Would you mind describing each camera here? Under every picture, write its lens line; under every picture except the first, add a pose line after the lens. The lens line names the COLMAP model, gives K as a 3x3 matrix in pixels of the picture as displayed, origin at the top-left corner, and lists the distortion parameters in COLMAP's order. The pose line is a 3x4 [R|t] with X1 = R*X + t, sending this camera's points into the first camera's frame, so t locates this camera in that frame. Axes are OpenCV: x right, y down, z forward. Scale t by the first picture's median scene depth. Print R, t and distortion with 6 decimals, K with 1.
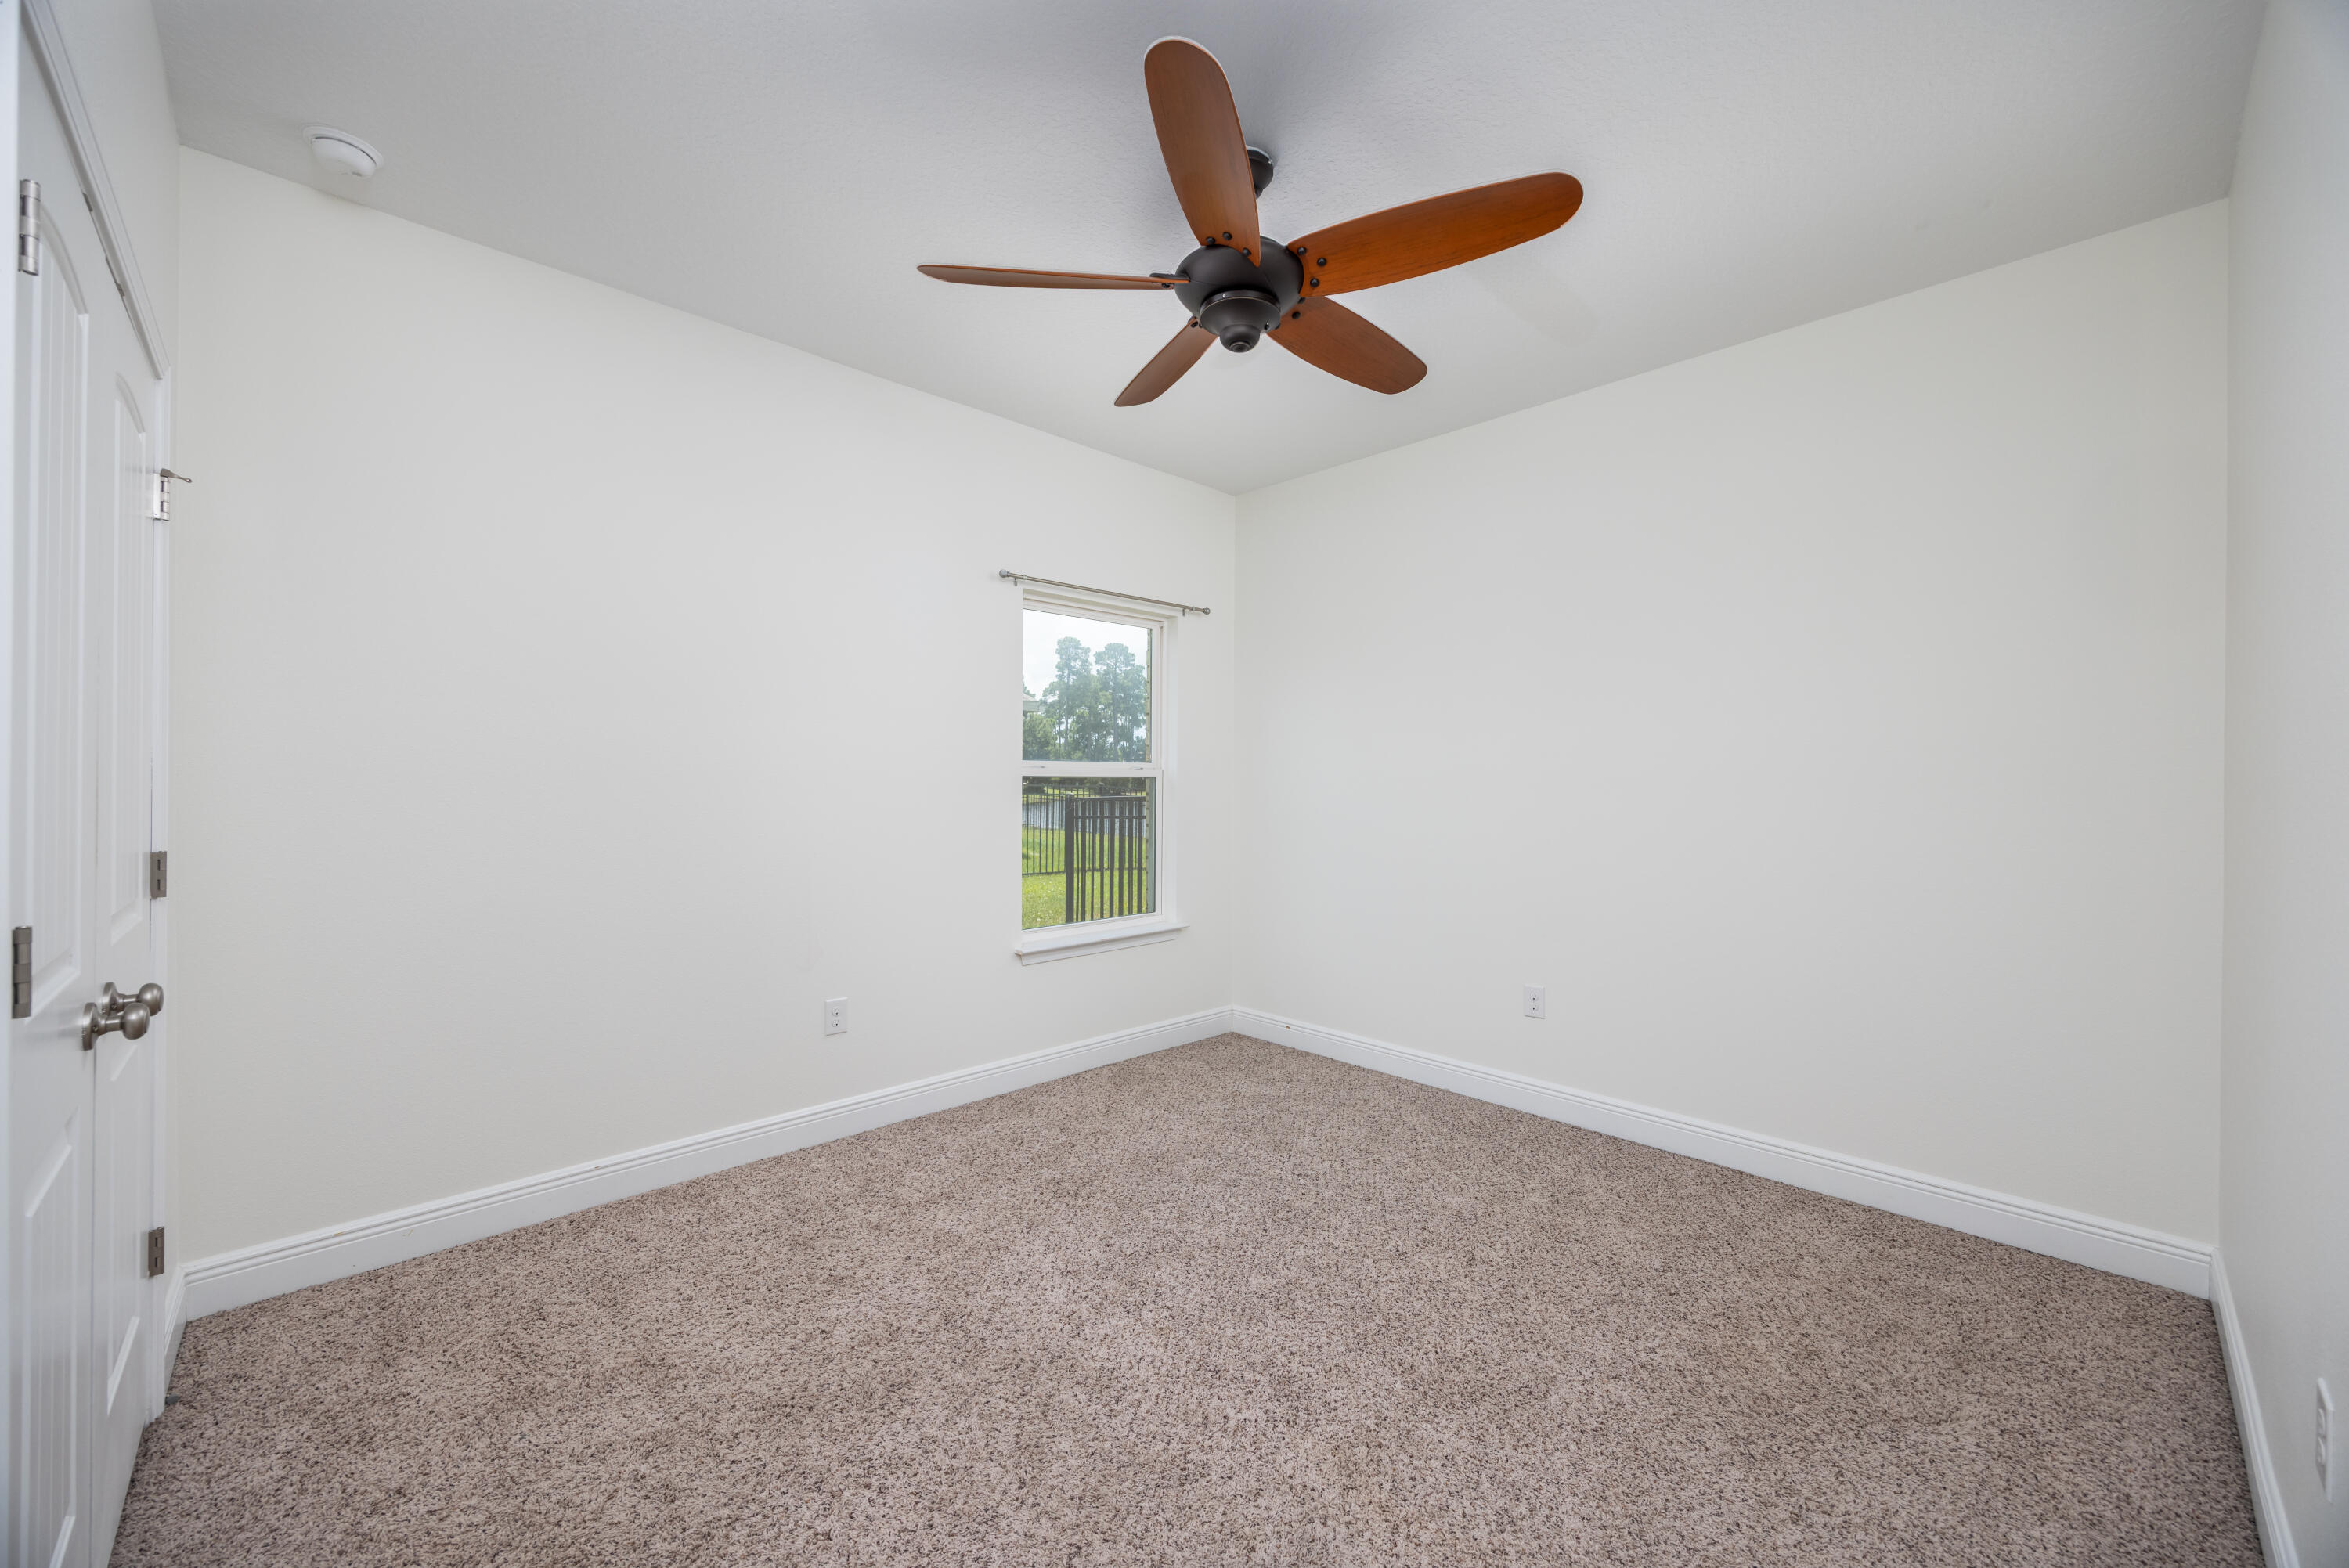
lens RADIAL K [[902.4, 0, 1182.7], [0, 902.4, 780.1], [0, 0, 1]] dist [-0.001602, -0.000142]
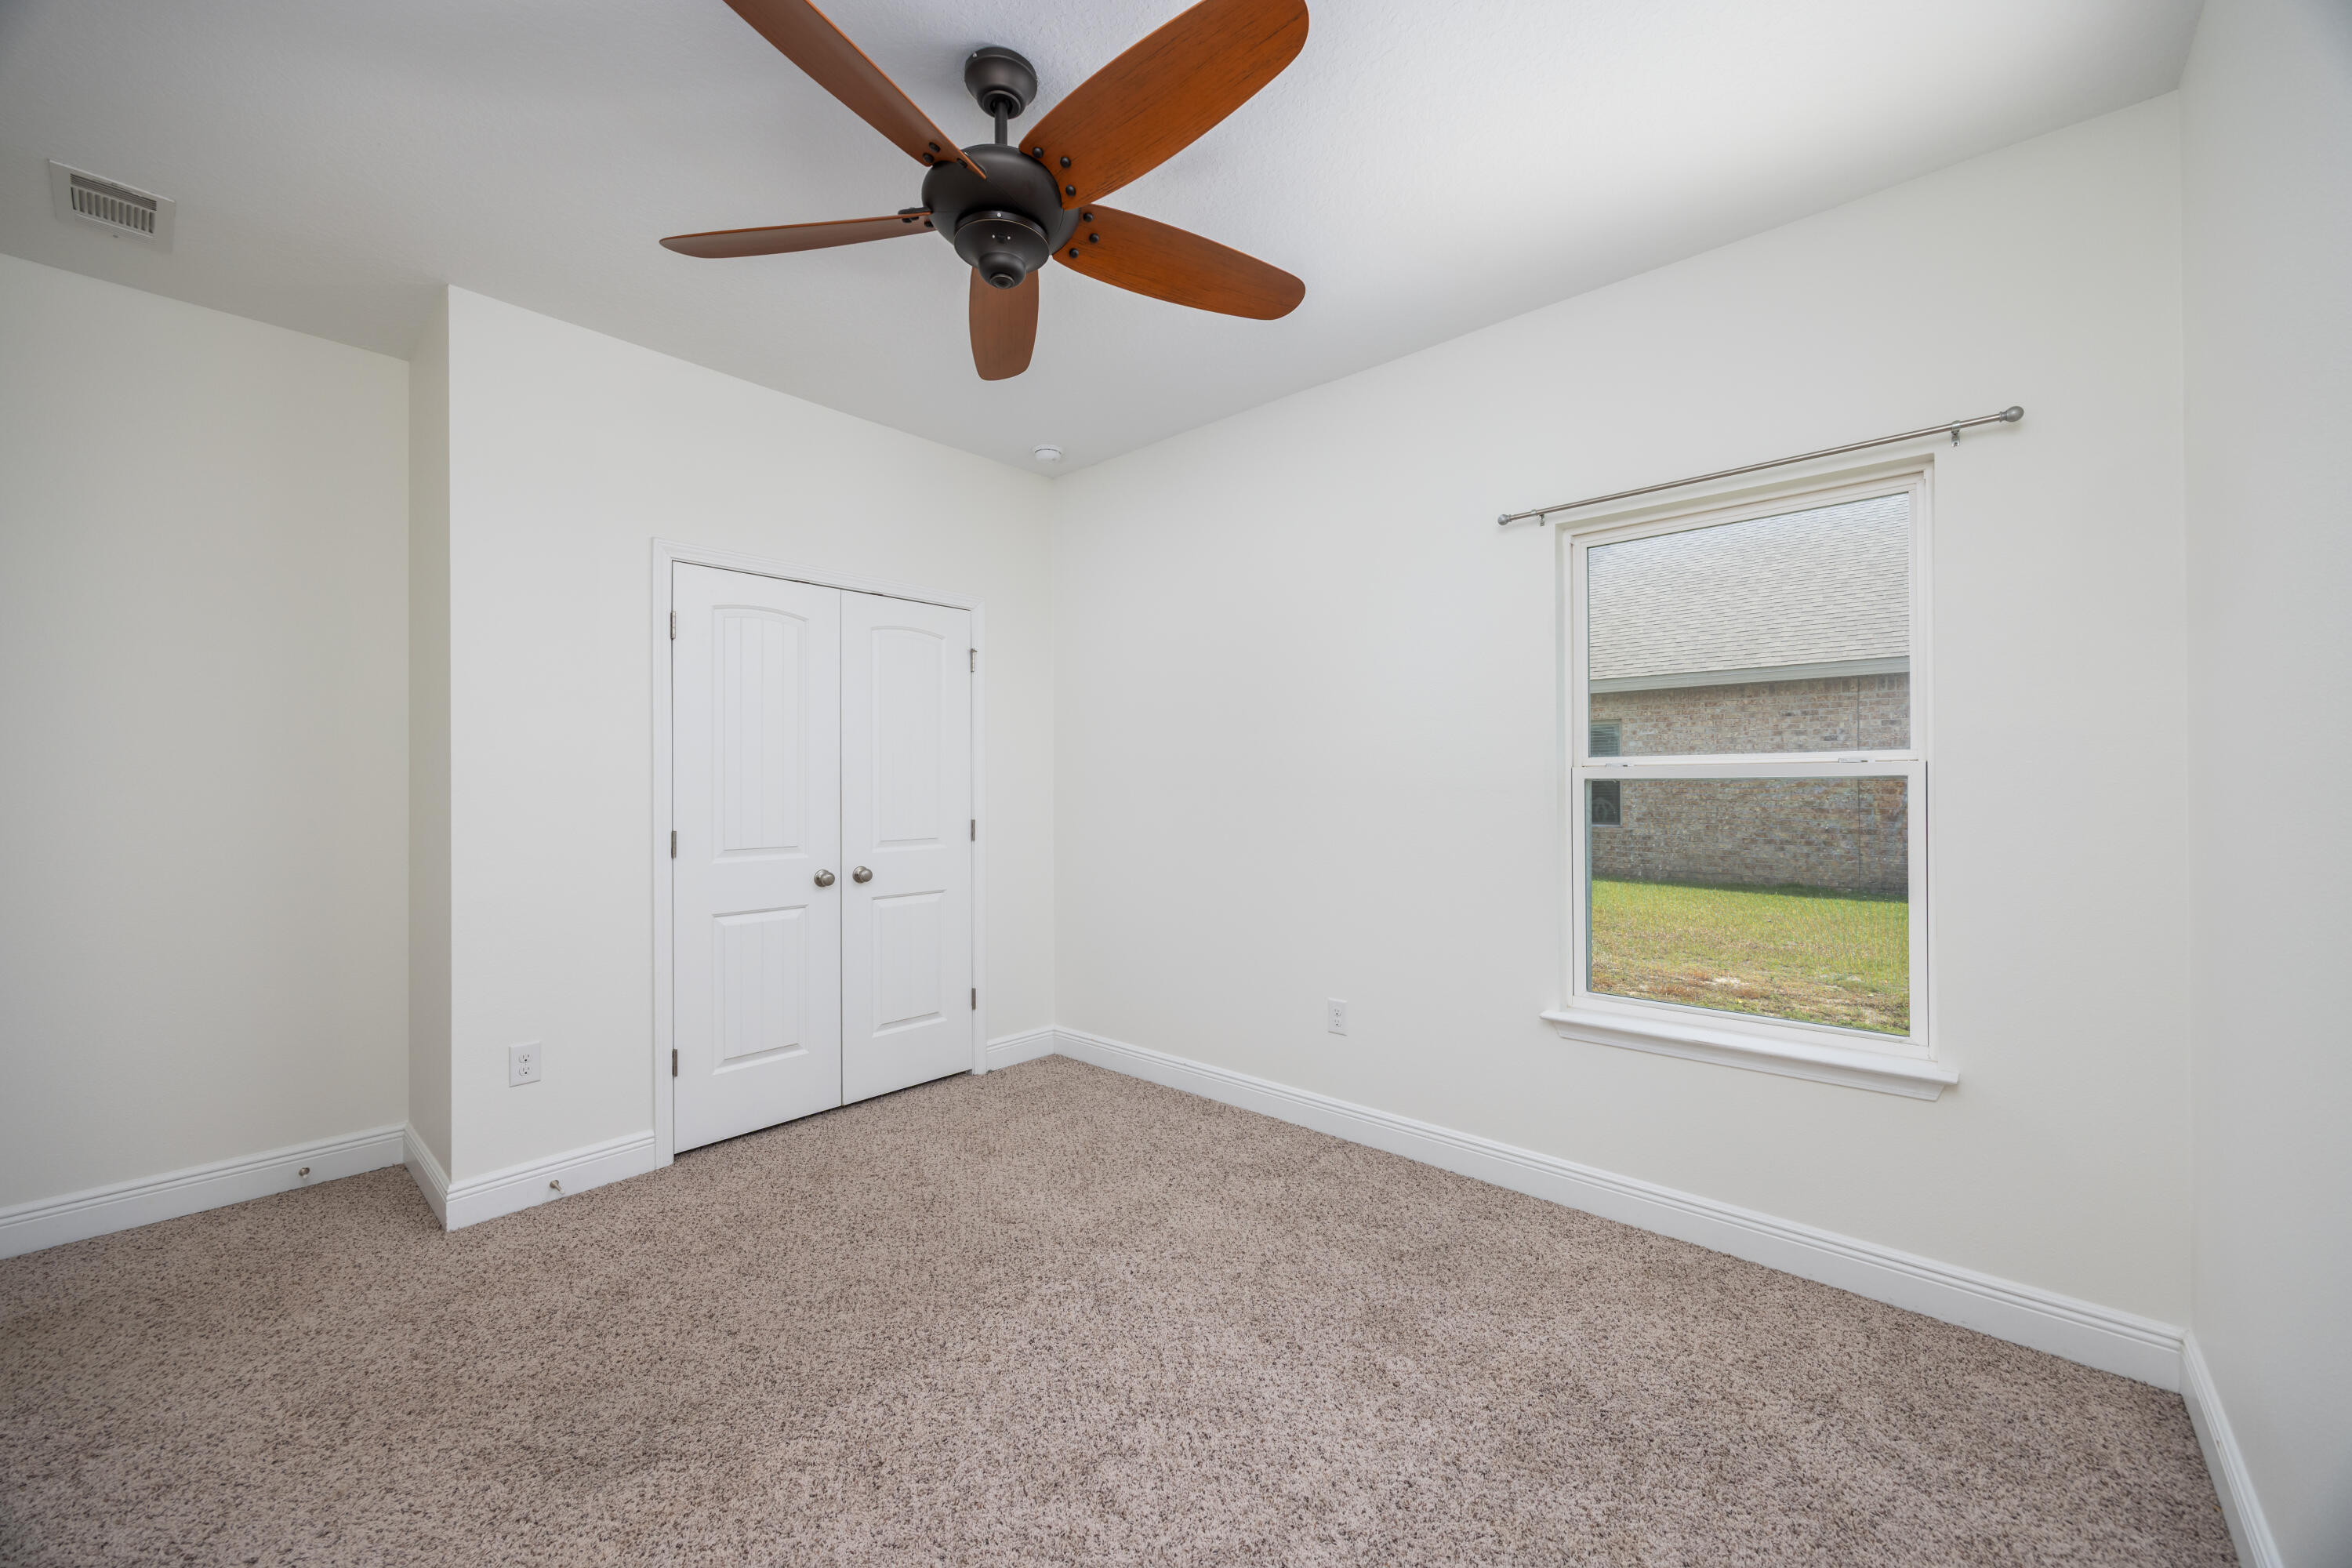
lens RADIAL K [[903.7, 0, 1184.2], [0, 903.7, 780.1], [0, 0, 1]] dist [-0.001602, -0.000142]
pose [[0.064652, -0.011179, -0.997845, 0.556980], [0.006391, 0.999921, -0.010788, 0.001660], [0.997887, -0.005680, 0.064718, 0.665524]]
